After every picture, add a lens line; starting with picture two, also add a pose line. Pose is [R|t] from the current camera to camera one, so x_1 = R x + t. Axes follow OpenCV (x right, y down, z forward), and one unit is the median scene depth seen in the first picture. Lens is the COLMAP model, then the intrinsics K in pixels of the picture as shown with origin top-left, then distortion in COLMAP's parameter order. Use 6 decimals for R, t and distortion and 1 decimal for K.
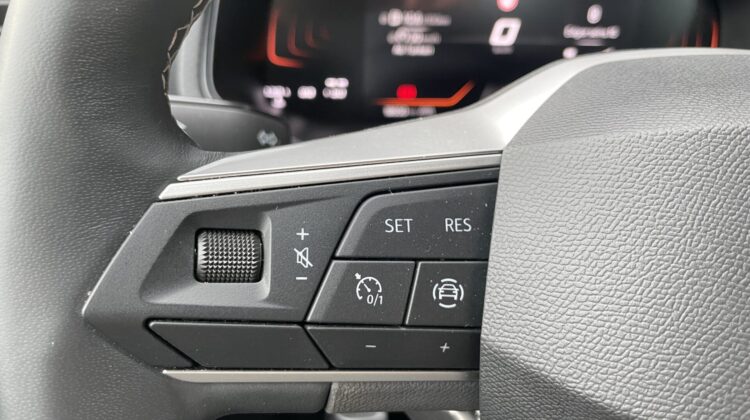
lens RADIAL K [[582.7, 0, 372.5], [0, 582.7, 207.3], [0, 0, 1]] dist [0.073936, -0.094423]
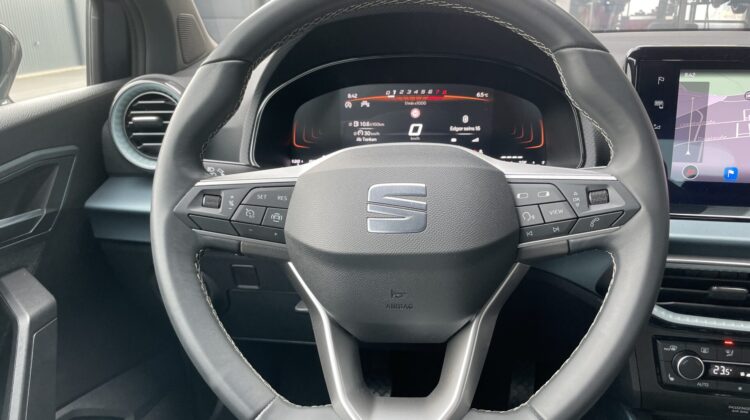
lens RADIAL K [[582.7, 0, 376.6], [0, 582.7, 211.5], [0, 0, 1]] dist [0.073936, -0.094423]
pose [[0.973960, 0.010467, -0.226480, 1.522215], [-0.037308, 0.992716, -0.114559, 0.498915], [0.223631, 0.120025, 0.967256, -2.227634]]
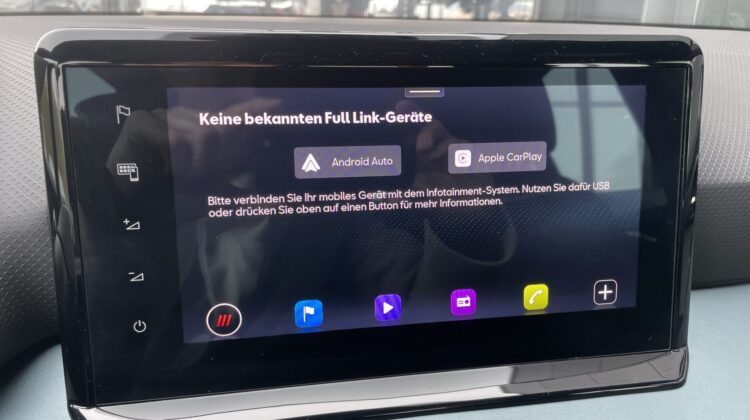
lens RADIAL K [[582.7, 0, 377.4], [0, 582.7, 206.7], [0, 0, 1]] dist [0.073936, -0.094423]
pose [[0.986979, -0.078764, 0.140248, 3.103733], [0.093090, 0.990753, -0.098701, -0.550192], [-0.131177, 0.110472, 0.985184, 0.615490]]
